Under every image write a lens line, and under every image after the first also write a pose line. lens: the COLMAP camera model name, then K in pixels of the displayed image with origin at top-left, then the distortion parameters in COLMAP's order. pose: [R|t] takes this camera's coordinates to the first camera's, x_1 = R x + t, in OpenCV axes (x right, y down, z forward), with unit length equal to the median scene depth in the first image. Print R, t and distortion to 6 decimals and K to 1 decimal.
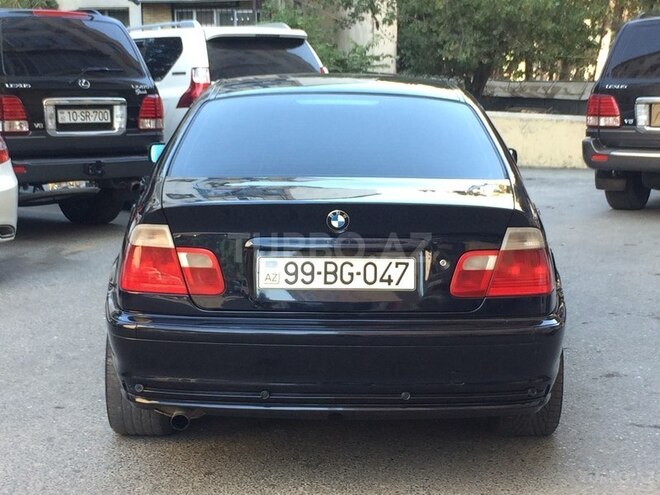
lens RADIAL K [[1289.1, 0, 330.0], [0, 1289.1, 247.5], [0, 0, 1]] dist [-0.011183, -0.046803]
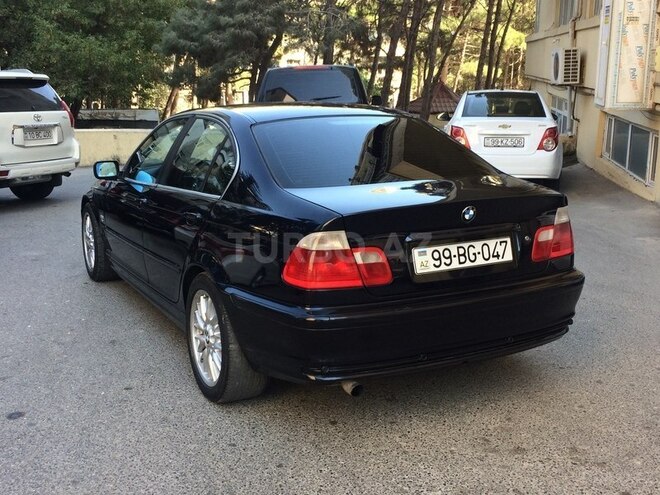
lens RADIAL K [[740.0, 0, 330.0], [0, 740.0, 247.5], [0, 0, 1]] dist [0.009977, 0.024223]
pose [[0.874853, -0.109893, 0.471757, -0.184821], [0.082730, 0.993514, 0.078014, -0.022517], [-0.477271, -0.029222, 0.878270, 0.164721]]
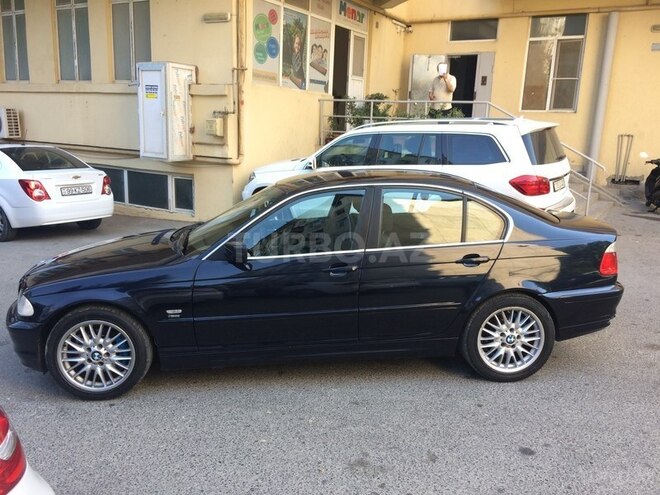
lens RADIAL K [[552.8, 0, 330.0], [0, 552.8, 247.5], [0, 0, 1]] dist [0.051092, -0.108140]
pose [[-0.094054, -0.202092, 0.974840, -0.244407], [0.143559, 0.966194, 0.214150, -0.046393], [-0.985162, 0.160089, -0.061862, 0.285806]]
